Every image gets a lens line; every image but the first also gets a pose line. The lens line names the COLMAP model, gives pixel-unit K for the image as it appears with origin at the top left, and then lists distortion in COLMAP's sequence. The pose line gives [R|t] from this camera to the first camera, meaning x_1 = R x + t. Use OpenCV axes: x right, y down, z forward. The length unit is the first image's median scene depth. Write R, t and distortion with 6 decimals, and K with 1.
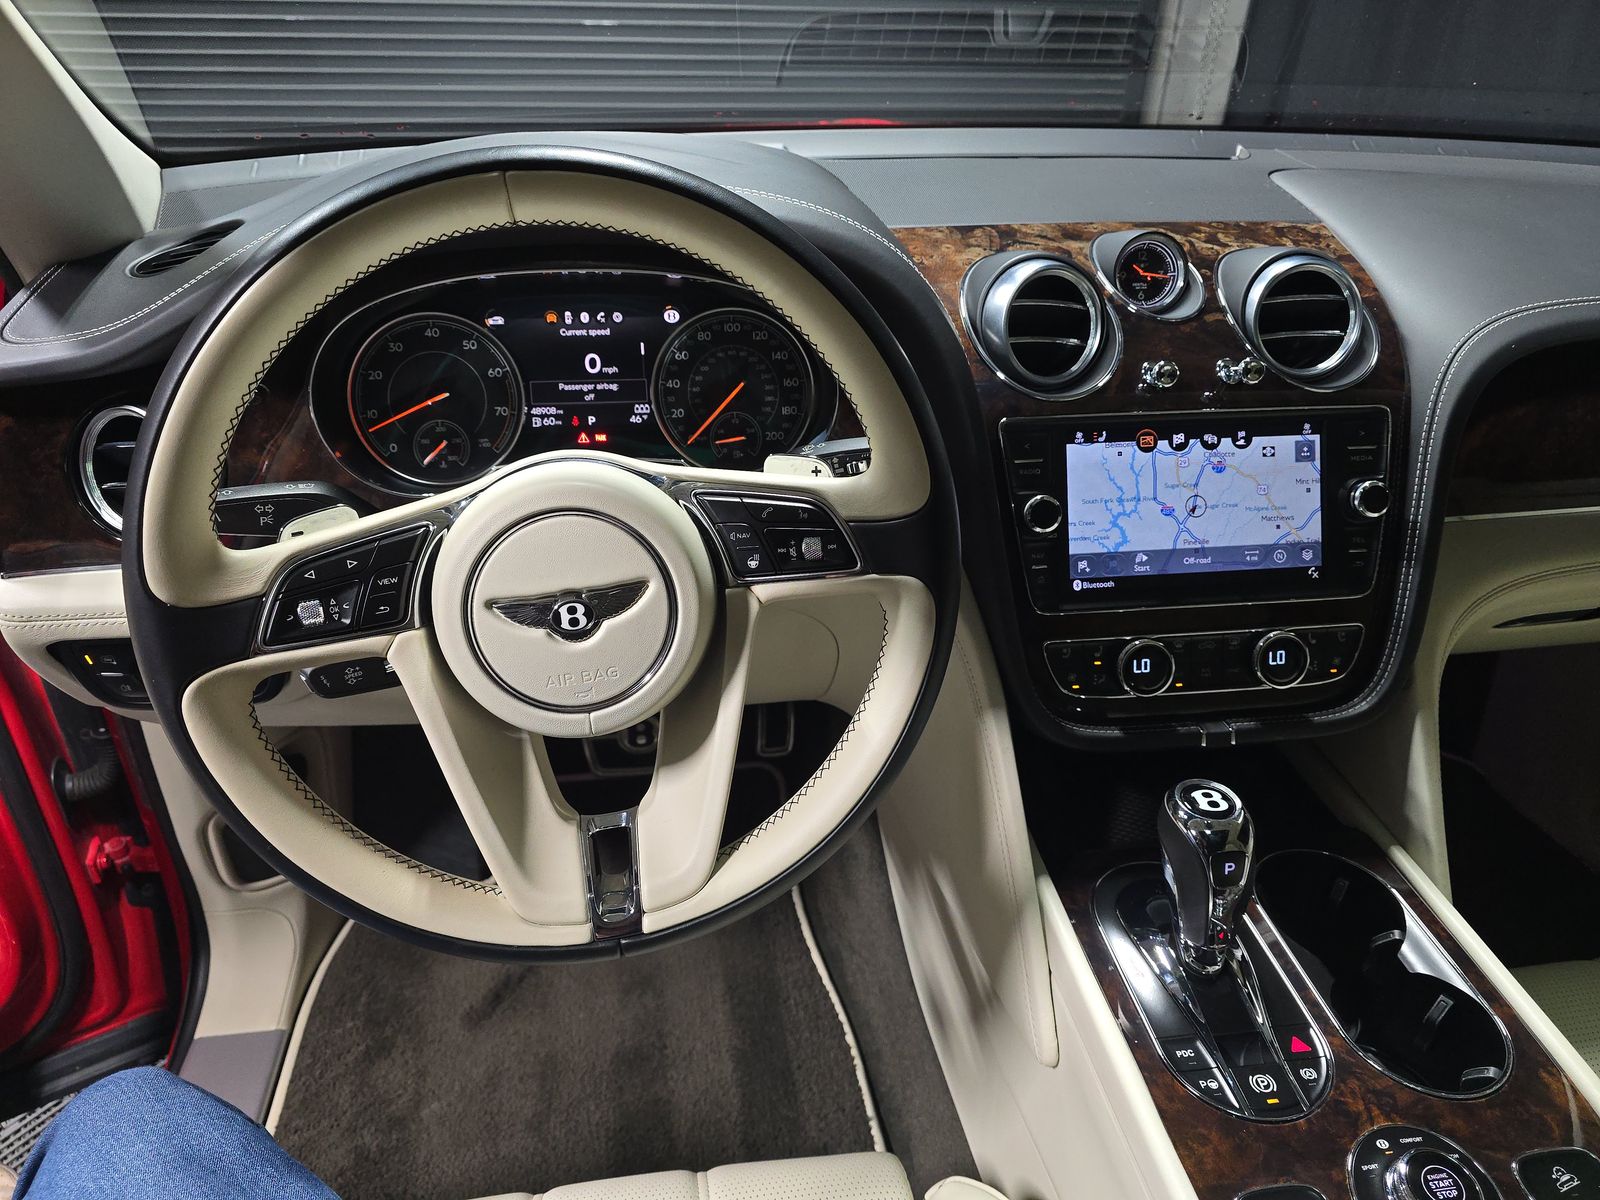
lens RADIAL K [[1080.9, 0, 800.0], [0, 1080.9, 600.0], [0, 0, 1]] dist [0.039657, -0.026302]
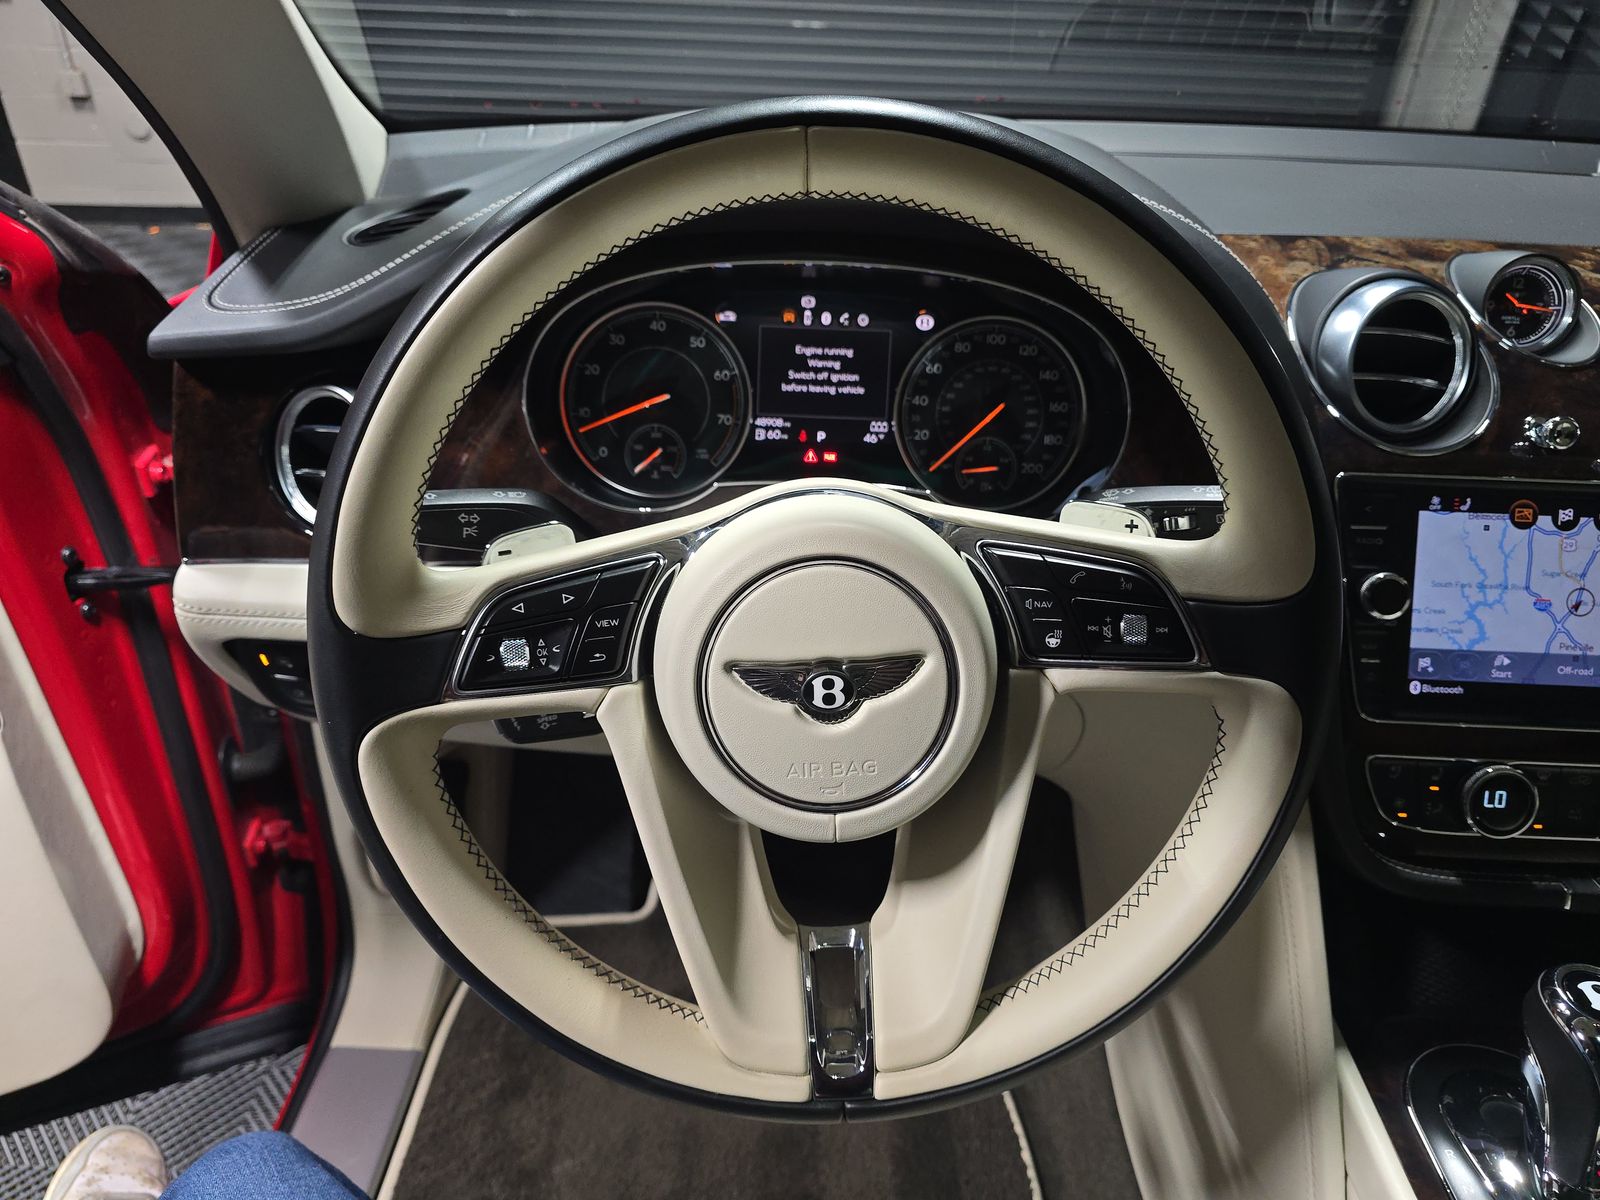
lens RADIAL K [[1077.8, 0, 800.0], [0, 1077.8, 600.0], [0, 0, 1]] dist [0.039721, -0.033221]
pose [[0.987793, 0.092914, -0.125030, -0.094054], [-0.093950, 0.995574, -0.002403, -0.032538], [0.124254, 0.014120, 0.992150, 0.145940]]
